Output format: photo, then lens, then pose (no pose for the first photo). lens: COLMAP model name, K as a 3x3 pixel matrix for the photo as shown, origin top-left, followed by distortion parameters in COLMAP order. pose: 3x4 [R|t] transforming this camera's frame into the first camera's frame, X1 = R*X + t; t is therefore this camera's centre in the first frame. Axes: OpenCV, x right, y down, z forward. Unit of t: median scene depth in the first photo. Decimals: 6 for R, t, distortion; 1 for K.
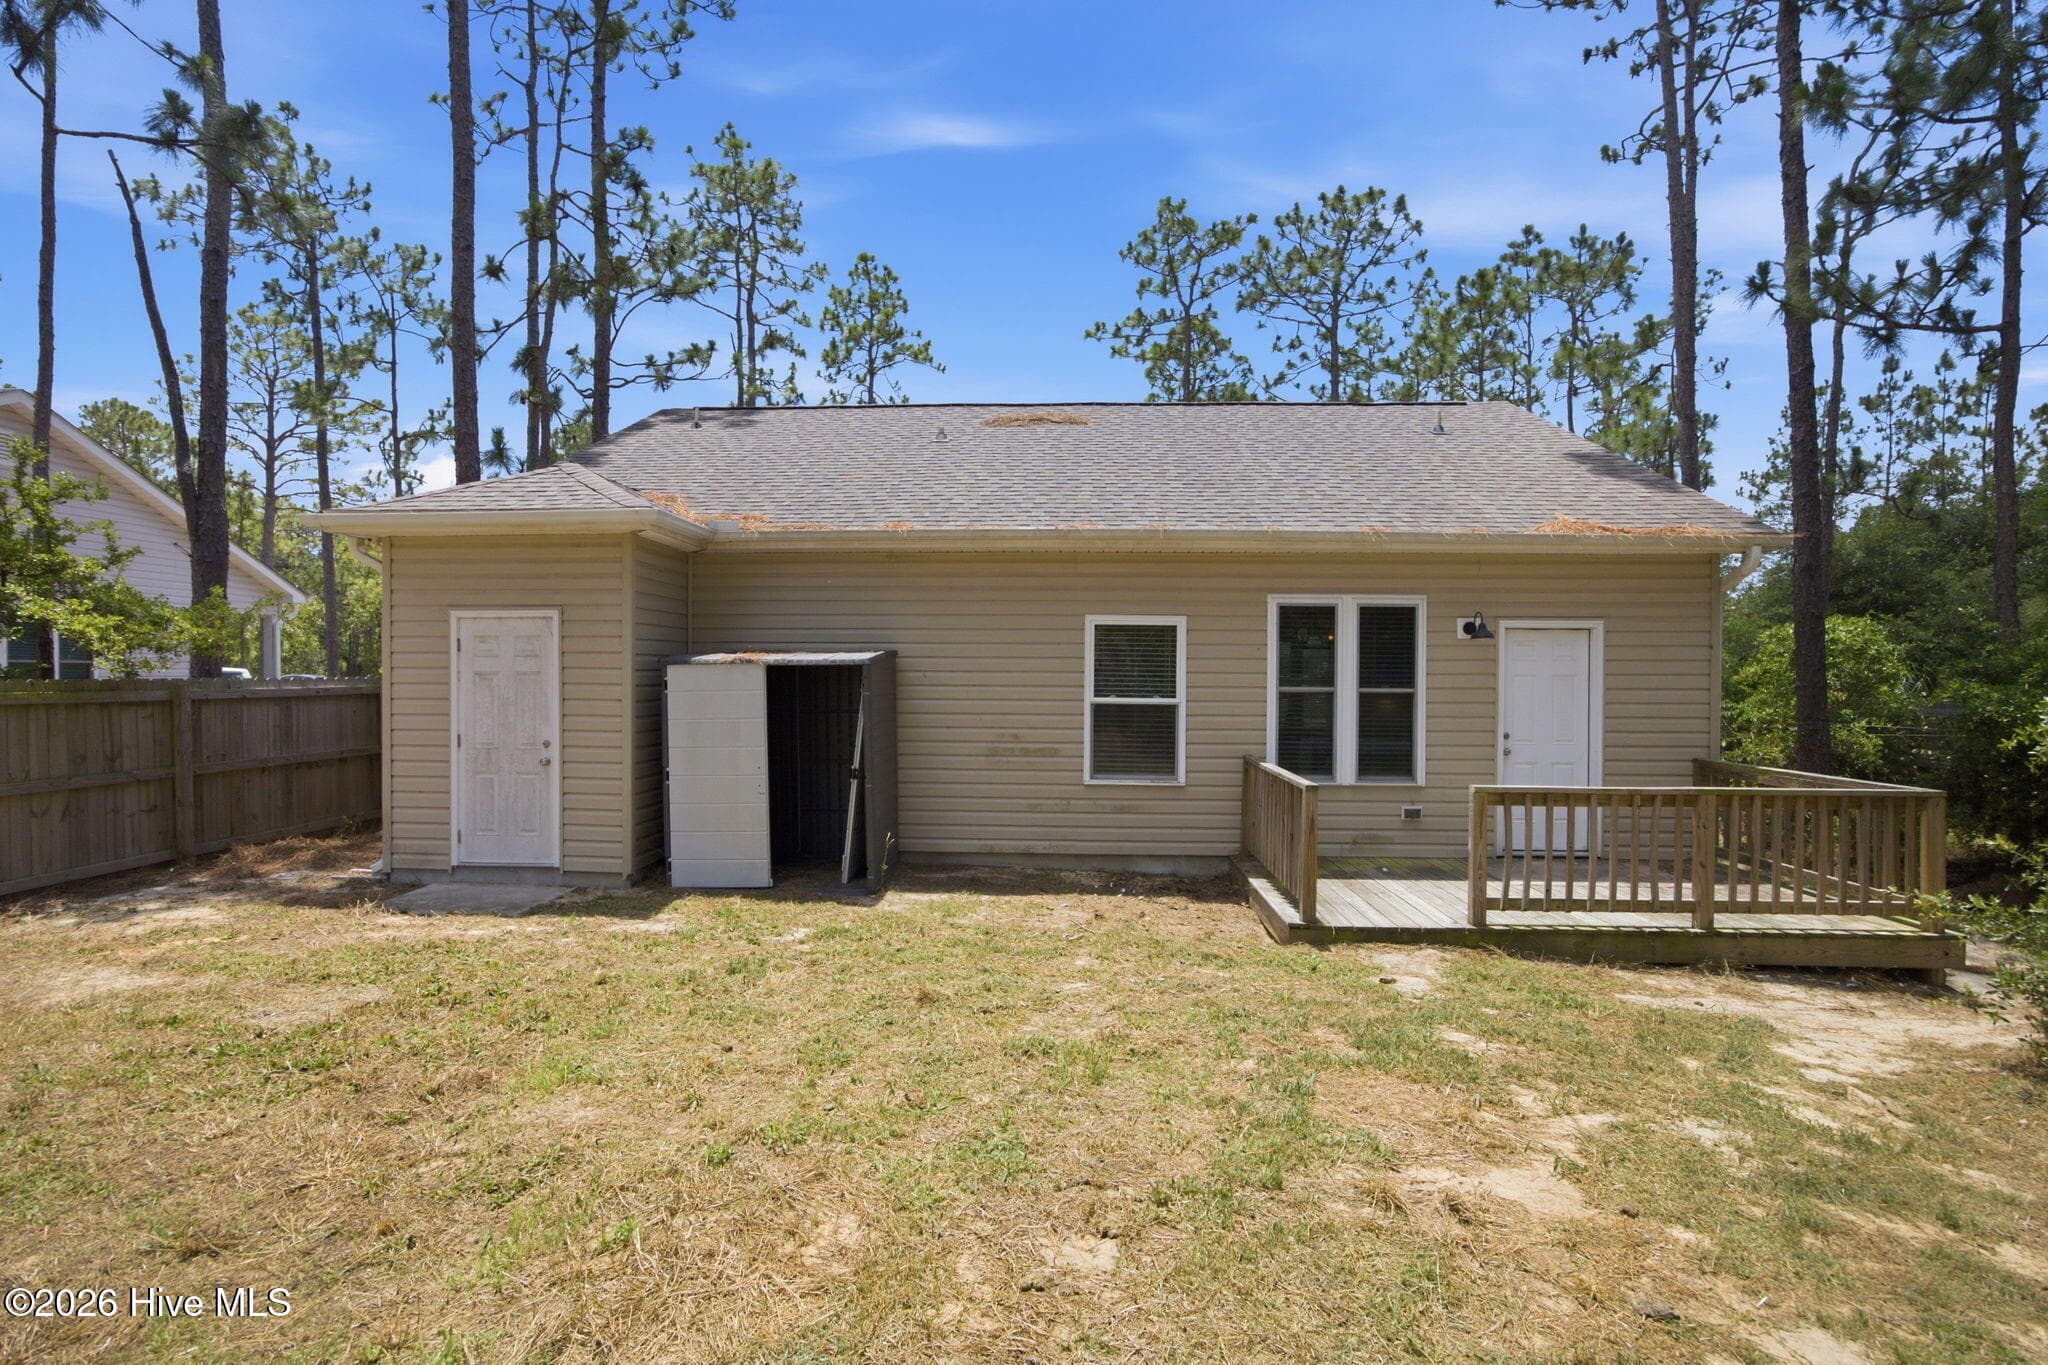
lens RADIAL K [[969.8, 0, 1024.0], [0, 969.8, 682.5], [0, 0, 1]] dist [-0.020570, 0.000120]
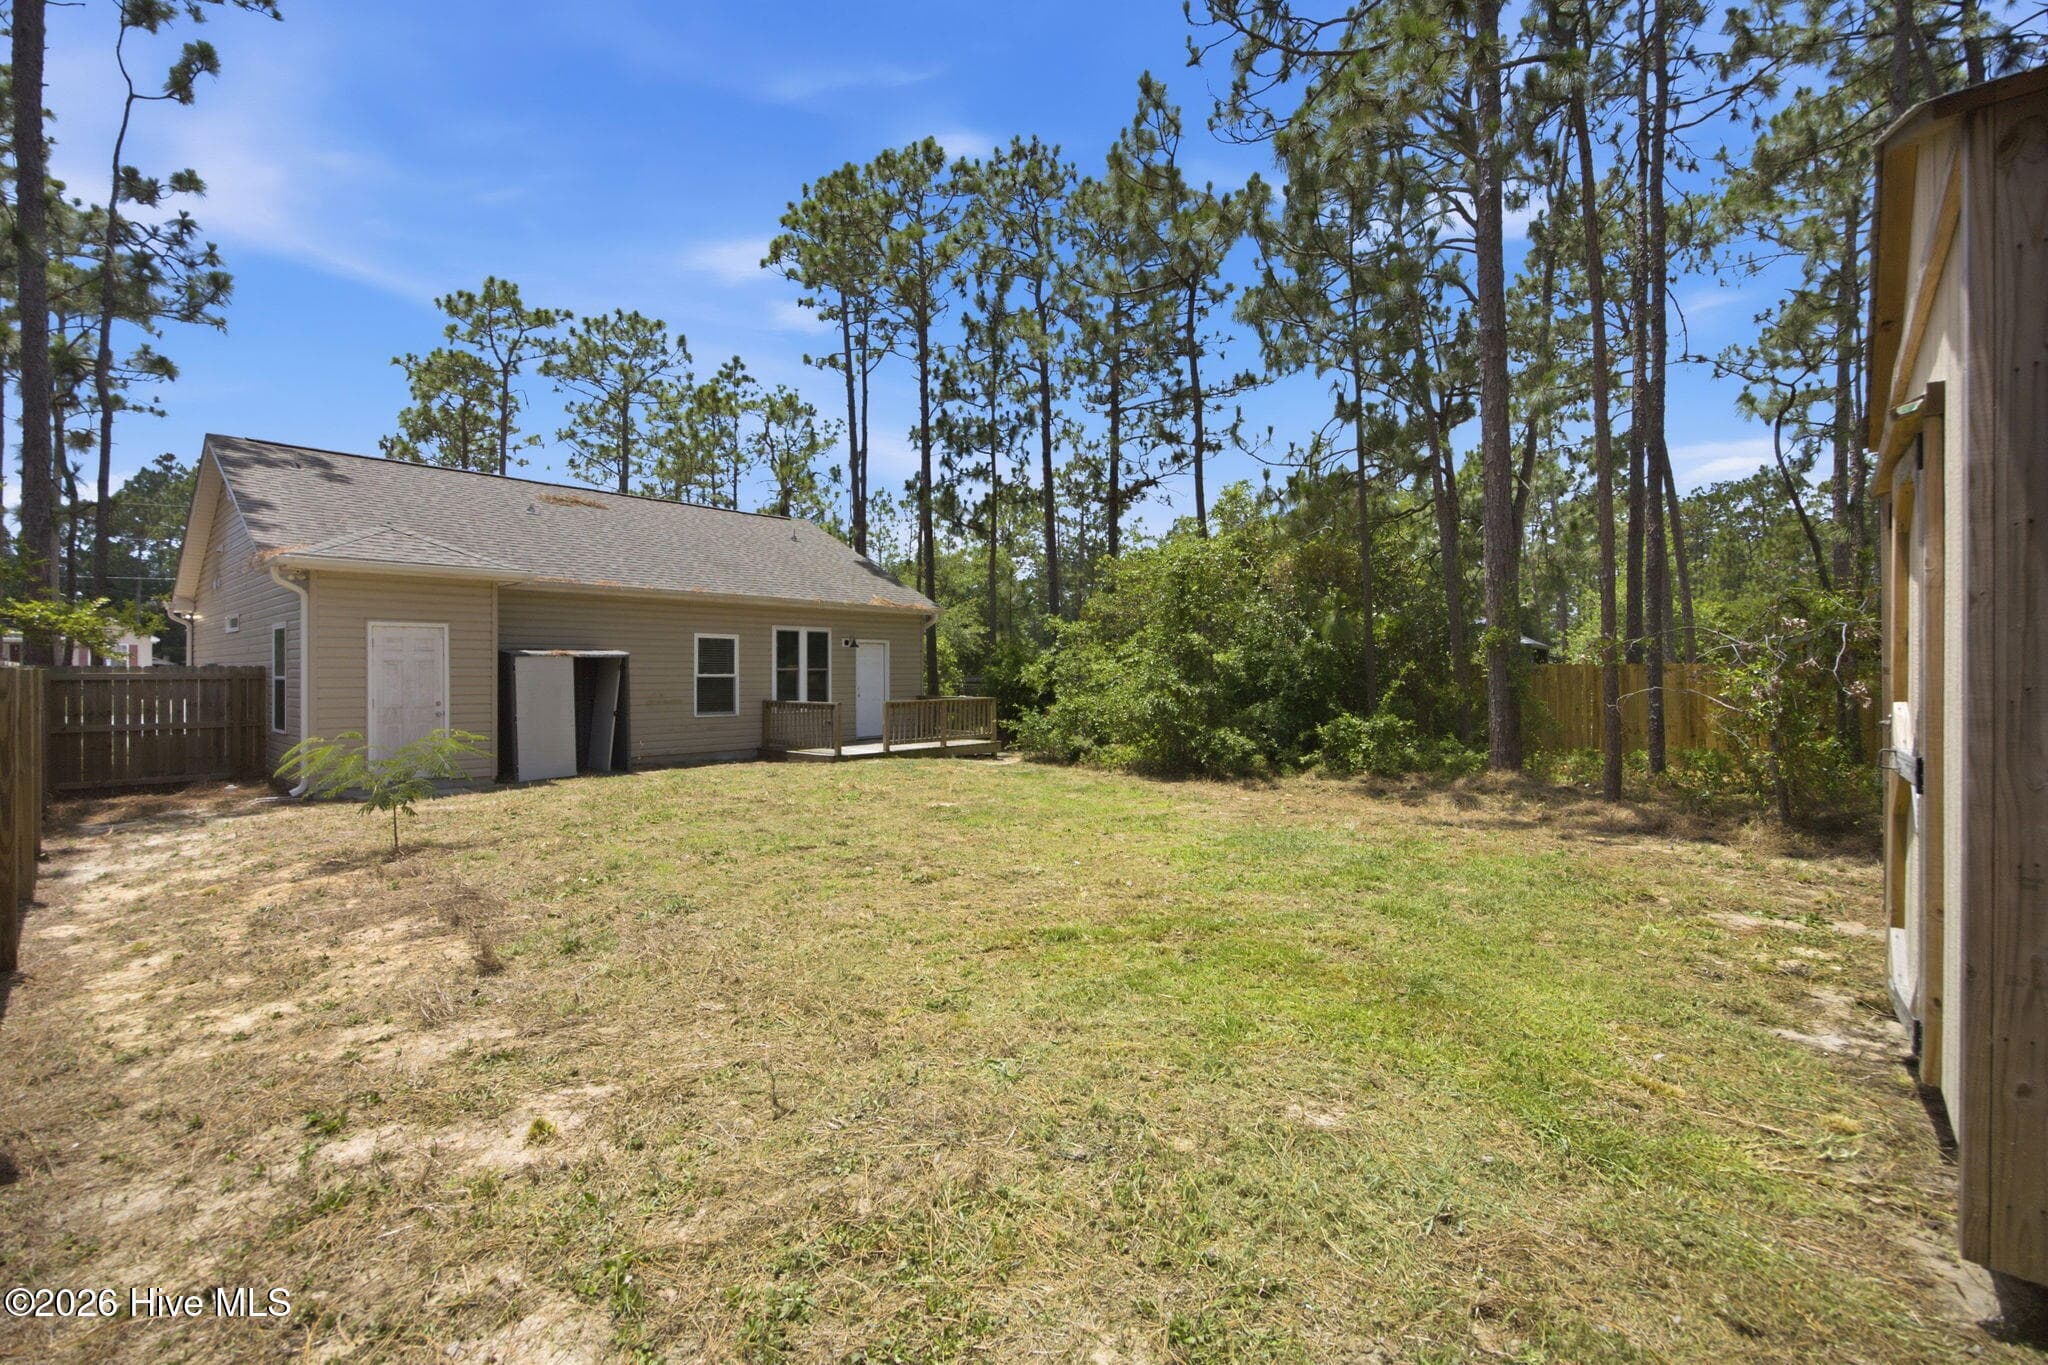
lens RADIAL K [[928.6, 0, 1024.0], [0, 928.6, 682.5], [0, 0, 1]] dist [0.001858, -0.000493]
pose [[0.626124, -0.015805, 0.779563, -1.039013], [0.008255, 0.999873, 0.013641, 0.012589], [-0.779680, -0.002106, 0.626175, -0.761986]]
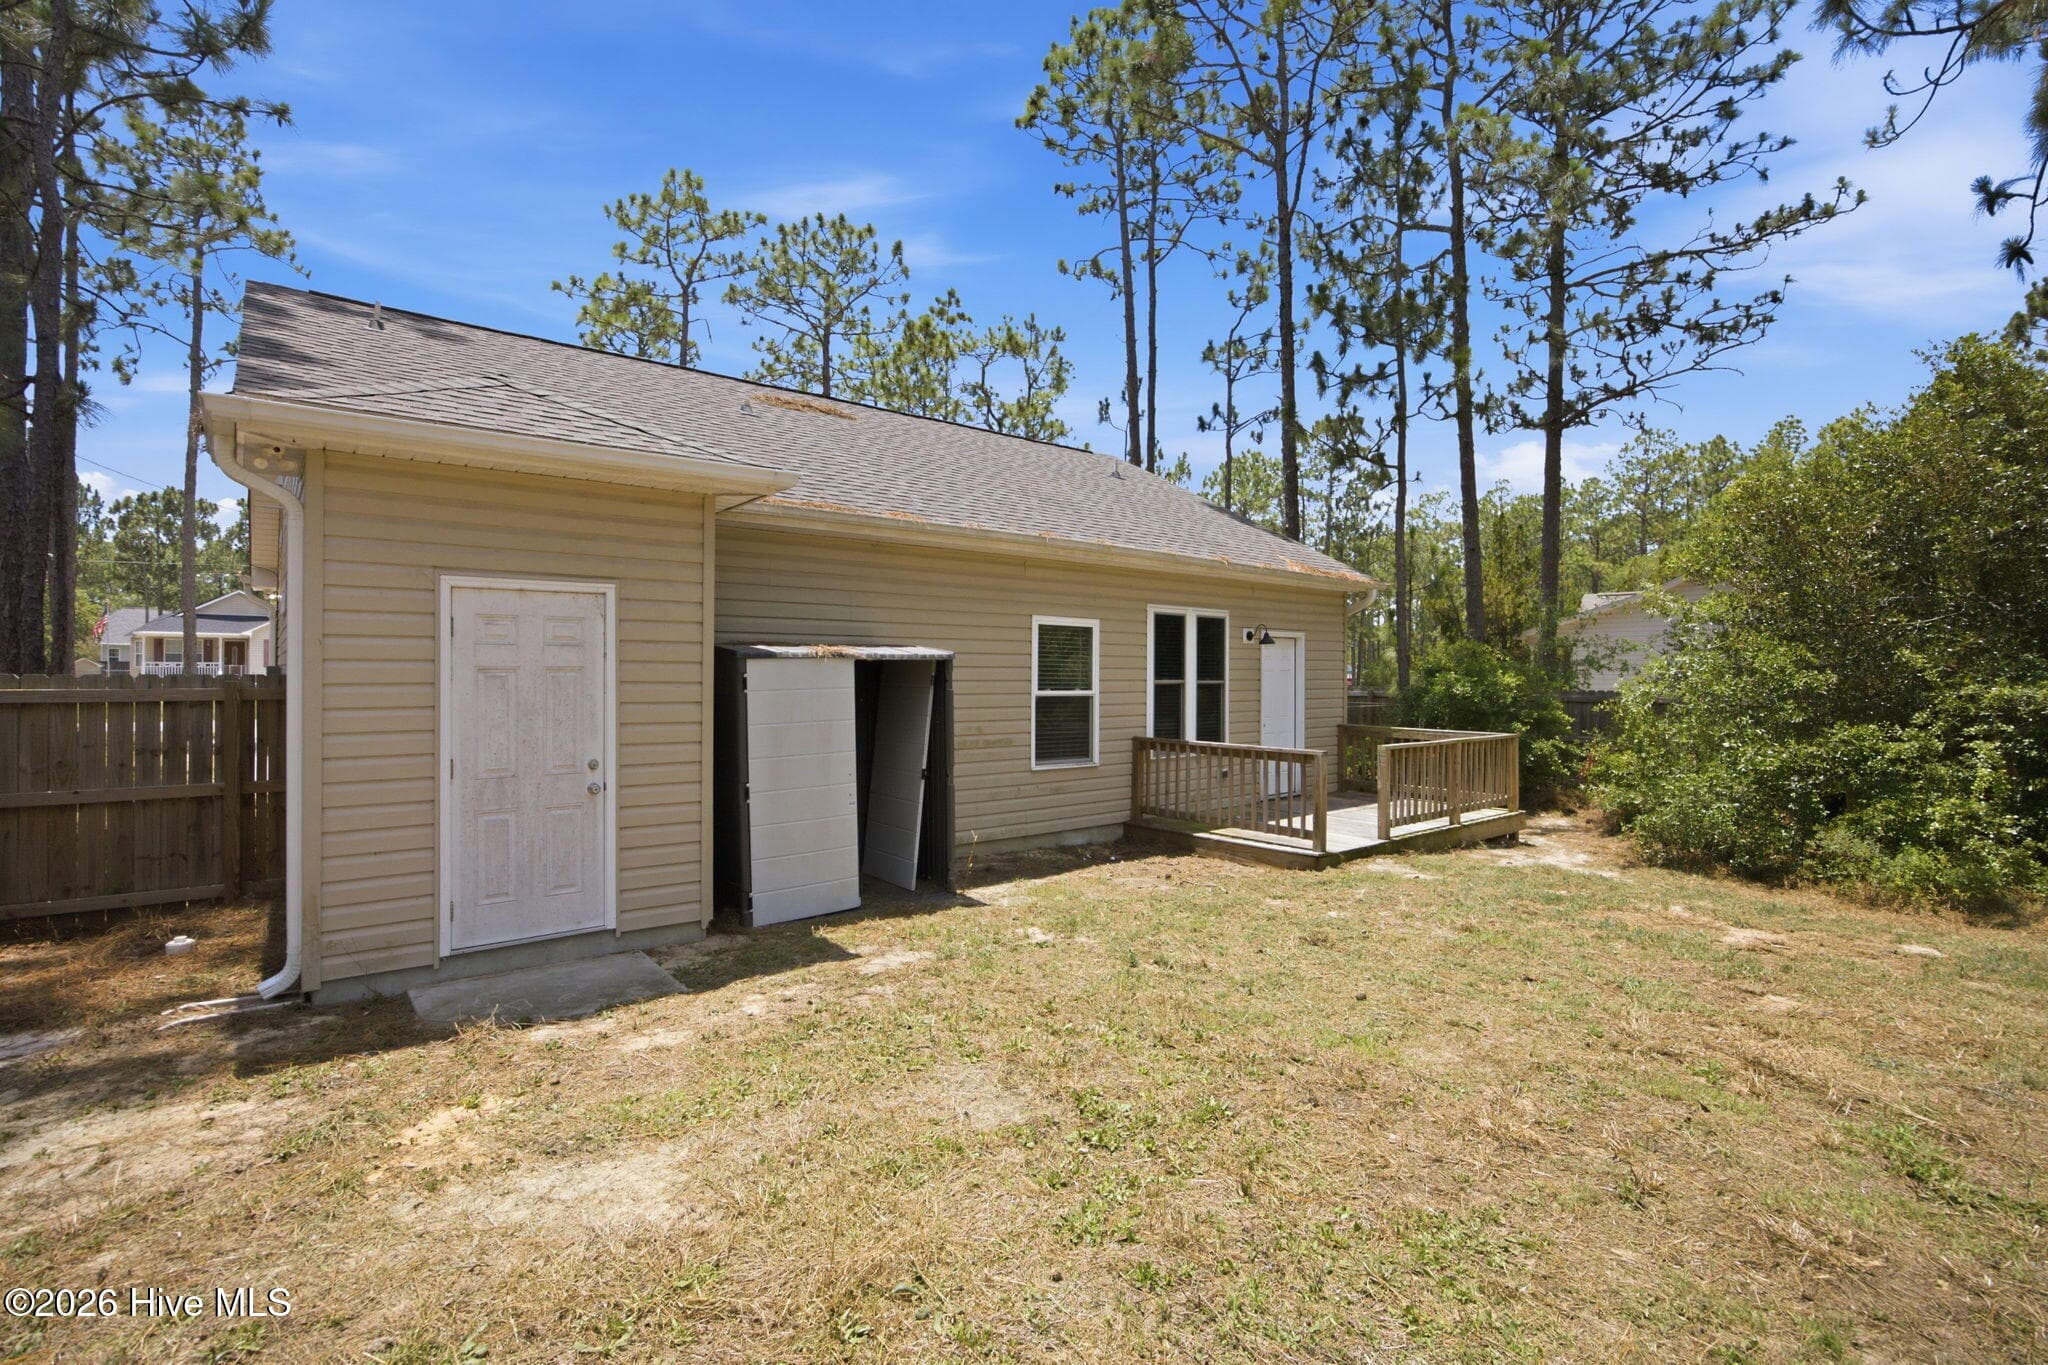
lens RADIAL K [[960.1, 0, 1032.3], [0, 960.1, 671.5], [0, 0, 1]] dist [-0.019199, 0.000034]
pose [[0.728405, -0.001650, 0.685144, -0.694263], [0.004985, 0.999983, -0.002892, -0.003405], [-0.685128, 0.005522, 0.728402, 0.219154]]
